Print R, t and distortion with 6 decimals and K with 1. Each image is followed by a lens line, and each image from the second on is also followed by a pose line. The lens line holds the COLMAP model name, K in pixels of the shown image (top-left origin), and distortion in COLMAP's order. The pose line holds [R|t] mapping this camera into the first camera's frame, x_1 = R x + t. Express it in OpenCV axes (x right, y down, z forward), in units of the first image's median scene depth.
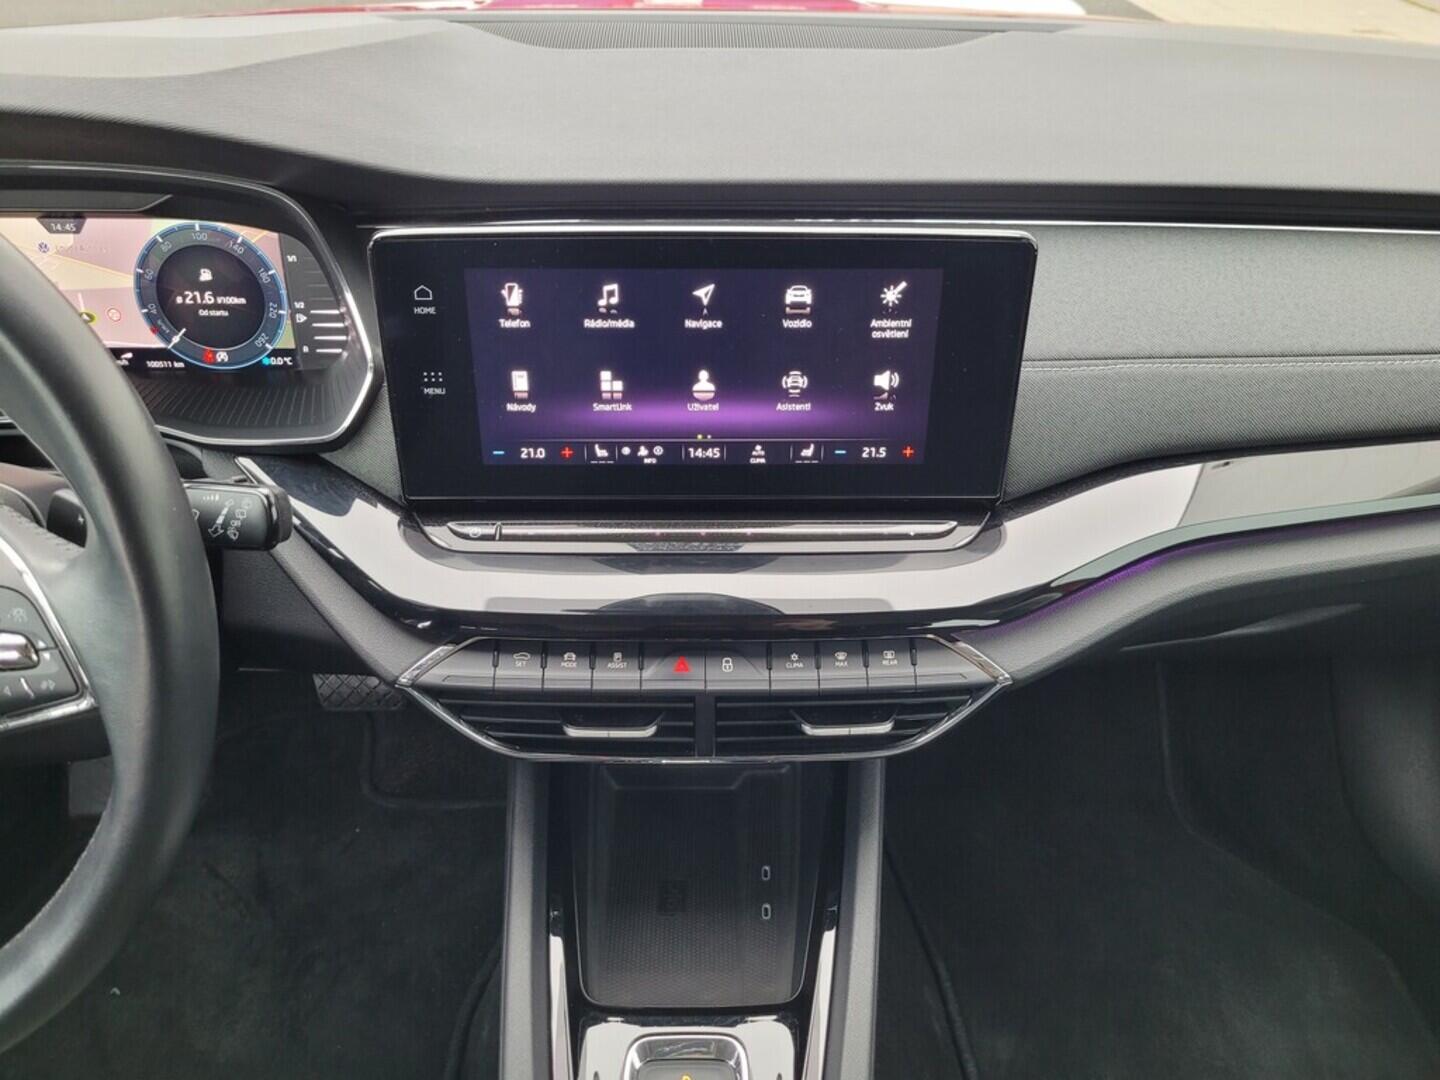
lens RADIAL K [[1098.0, 0, 716.4], [0, 1098.0, 511.3], [0, 0, 1]] dist [0.012631, 0.001268]
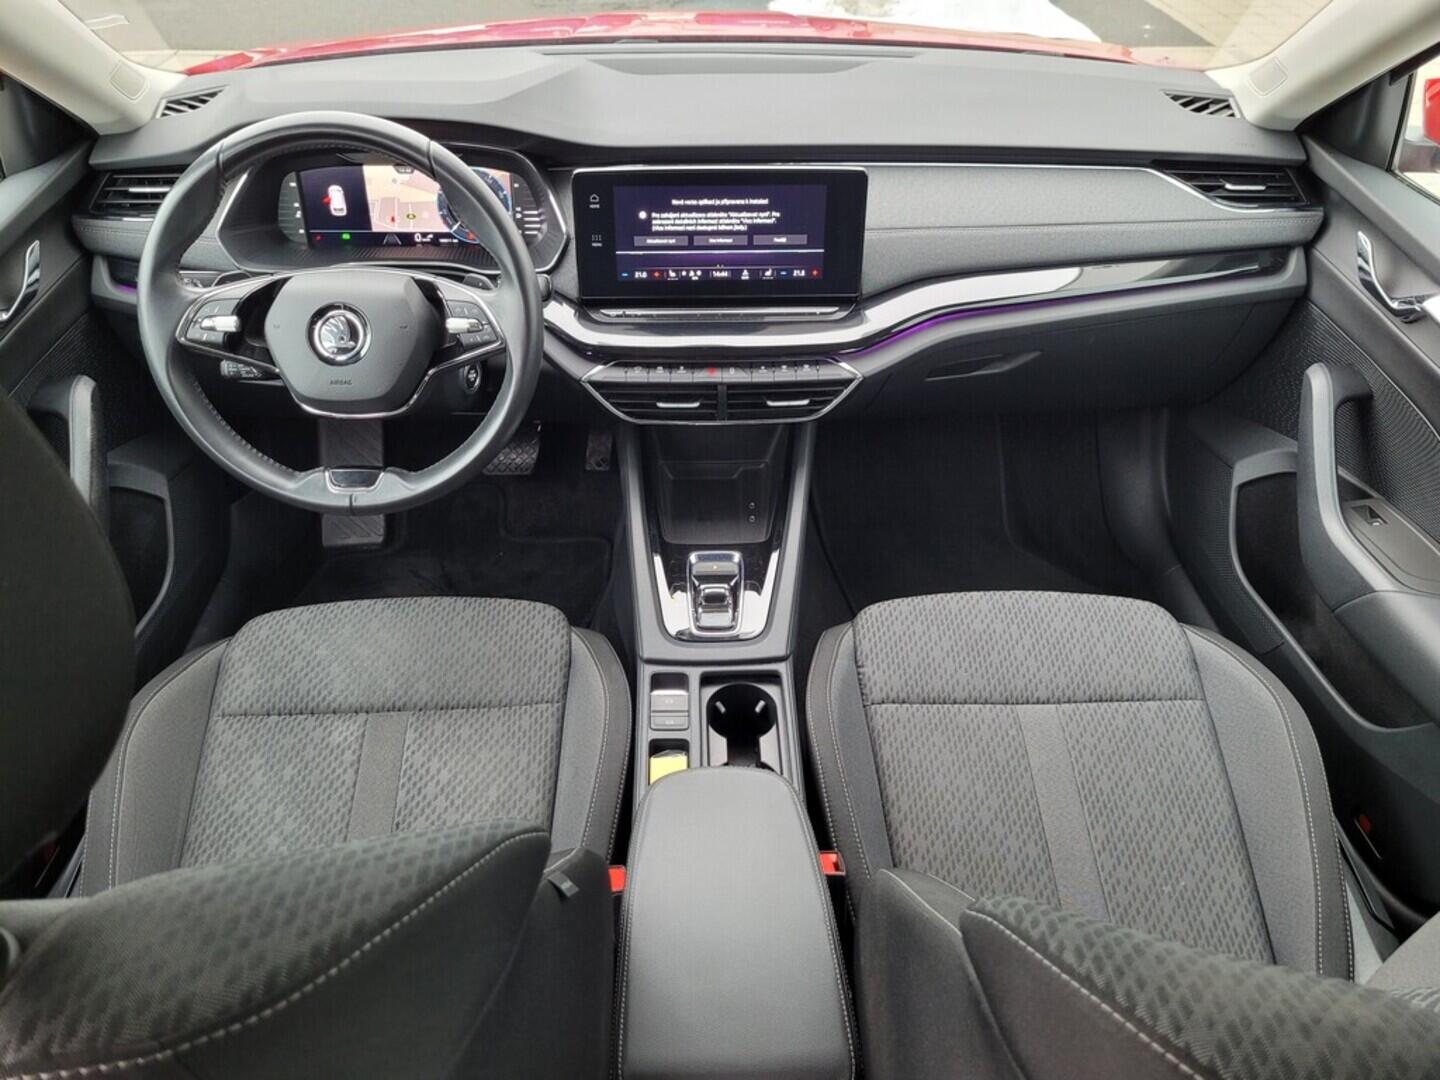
lens RADIAL K [[1129.2, 0, 720.0], [0, 1129.2, 540.0], [0, 0, 1]] dist [0.012655, 0.003476]
pose [[0.999868, -0.012618, 0.010207, -0.039902], [0.012035, 0.998398, 0.055288, 0.337170], [-0.010889, -0.055157, 0.998418, -1.212549]]
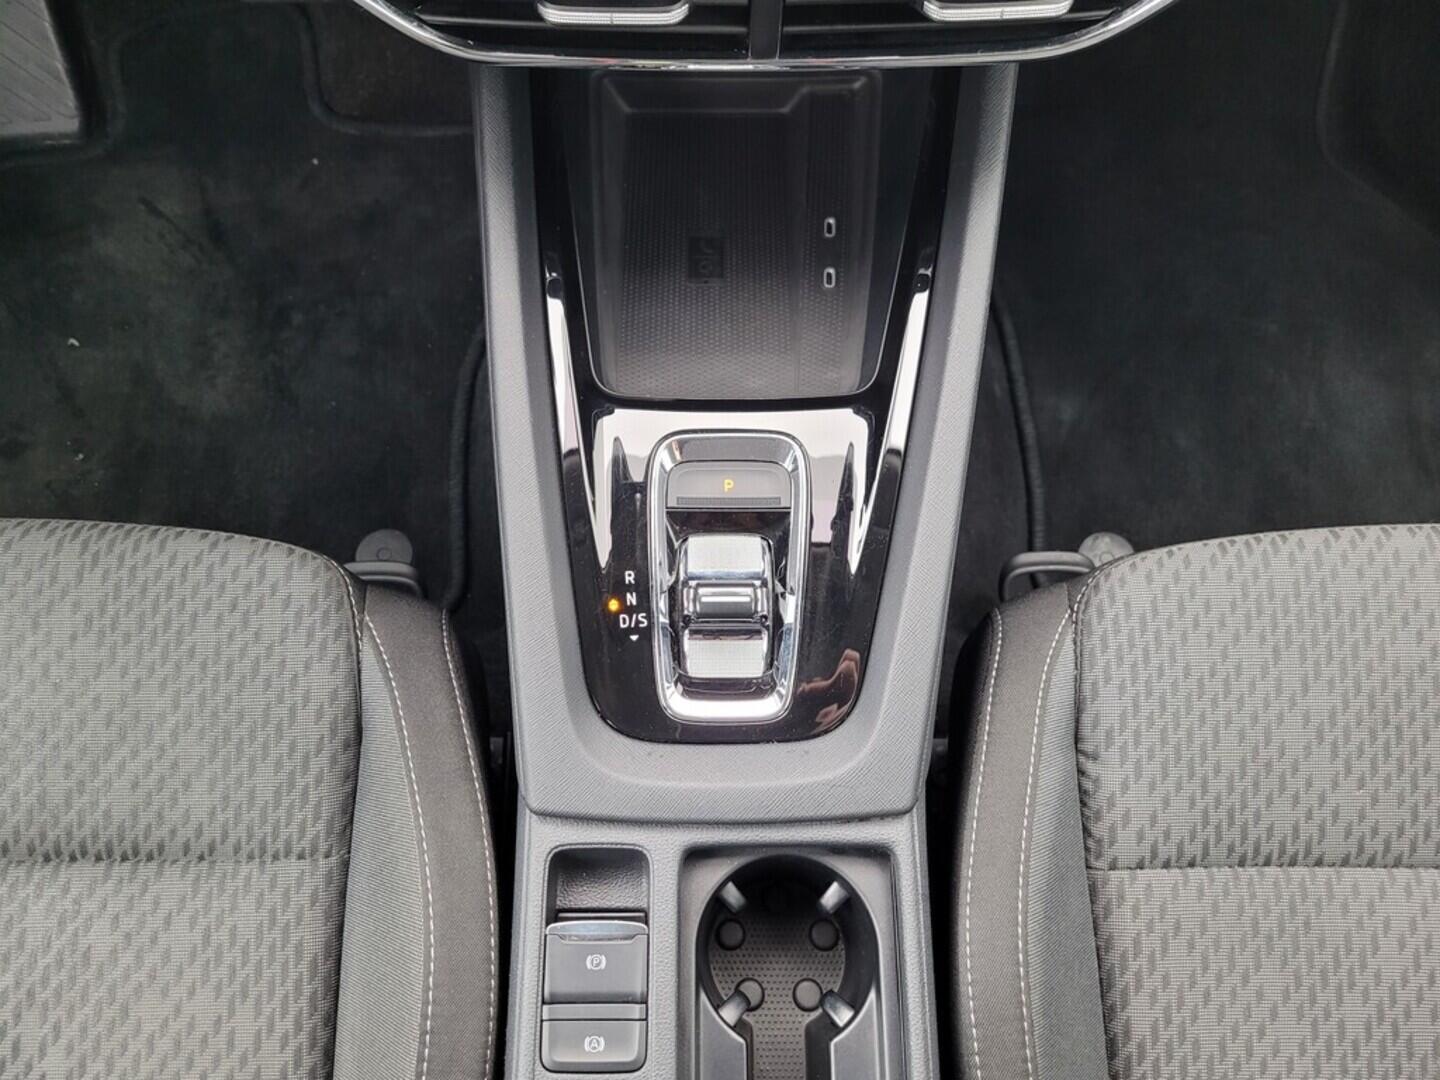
lens RADIAL K [[1104.2, 0, 704.1], [0, 1104.2, 521.8], [0, 0, 1]] dist [0.043116, -0.051576]
pose [[0.999755, 0.009909, -0.019772, -0.029226], [0.002996, 0.825076, 0.565014, 0.080223], [0.021912, -0.564935, 0.824844, 0.312942]]
